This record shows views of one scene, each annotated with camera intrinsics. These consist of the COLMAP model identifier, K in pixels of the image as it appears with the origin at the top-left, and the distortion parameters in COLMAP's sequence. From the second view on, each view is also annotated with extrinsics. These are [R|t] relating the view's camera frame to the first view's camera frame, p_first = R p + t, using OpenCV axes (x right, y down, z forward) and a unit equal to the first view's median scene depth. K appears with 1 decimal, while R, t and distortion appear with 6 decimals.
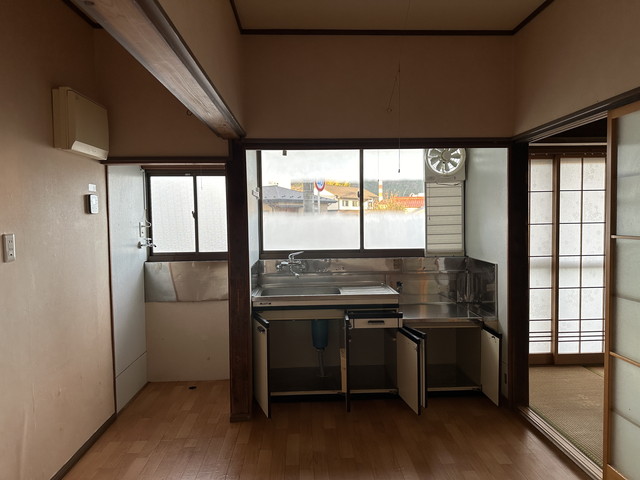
lens RADIAL K [[446.3, 0, 320.0], [0, 446.3, 240.0], [0, 0, 1]] dist [0.091616, -0.108106]
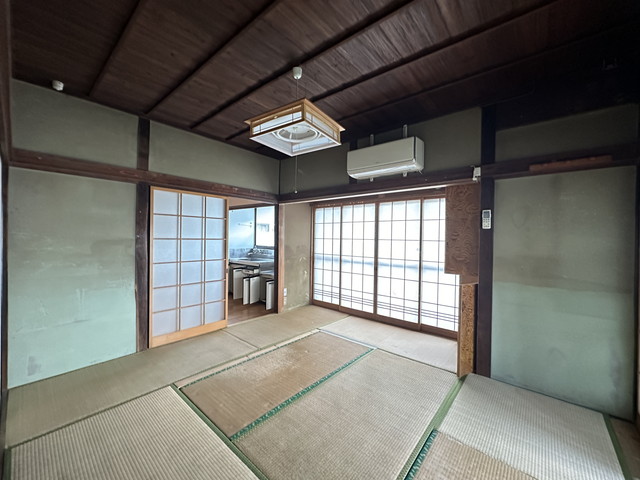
lens RADIAL K [[257.2, 0, 320.0], [0, 257.2, 240.0], [0, 0, 1]] dist [0.000144, 0.000280]
pose [[0.729865, 0.035227, -0.682683, 1.041241], [-0.054315, 0.998502, -0.006546, -0.015386], [0.681430, 0.041858, 0.730685, 0.116445]]
